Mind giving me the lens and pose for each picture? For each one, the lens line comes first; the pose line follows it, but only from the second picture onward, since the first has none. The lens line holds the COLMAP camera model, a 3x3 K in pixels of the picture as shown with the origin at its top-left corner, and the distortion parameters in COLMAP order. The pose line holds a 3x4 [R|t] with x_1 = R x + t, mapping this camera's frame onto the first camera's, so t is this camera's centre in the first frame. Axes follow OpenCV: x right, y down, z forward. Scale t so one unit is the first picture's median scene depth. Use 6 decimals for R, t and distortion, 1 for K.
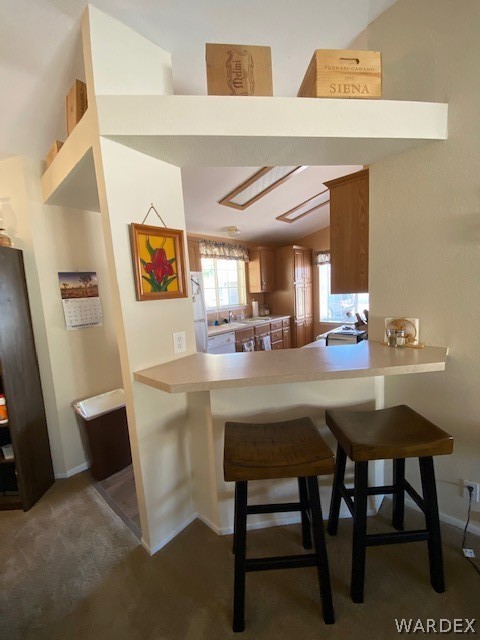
lens RADIAL K [[259.5, 0, 240.0], [0, 259.5, 320.0], [0, 0, 1]] dist [0.054268, -0.038435]
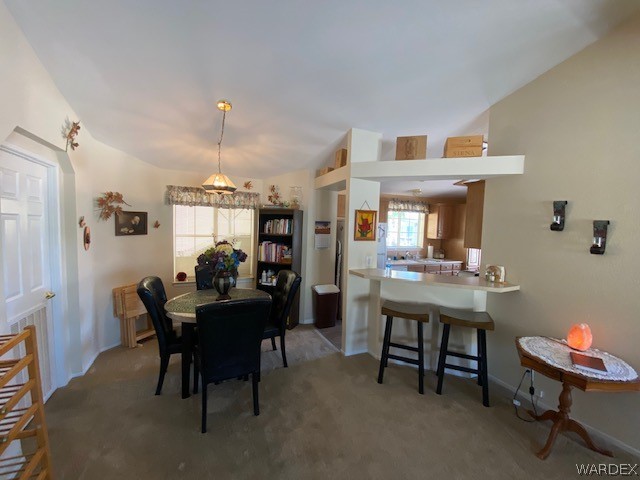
lens RADIAL K [[259.5, 0, 320.0], [0, 259.5, 240.0], [0, 0, 1]] dist [0.054268, -0.038435]
pose [[0.910722, 0.109317, -0.398290, 0.160710], [-0.132814, 0.990631, -0.031795, 0.024405], [0.391083, 0.081855, 0.916708, -0.783824]]
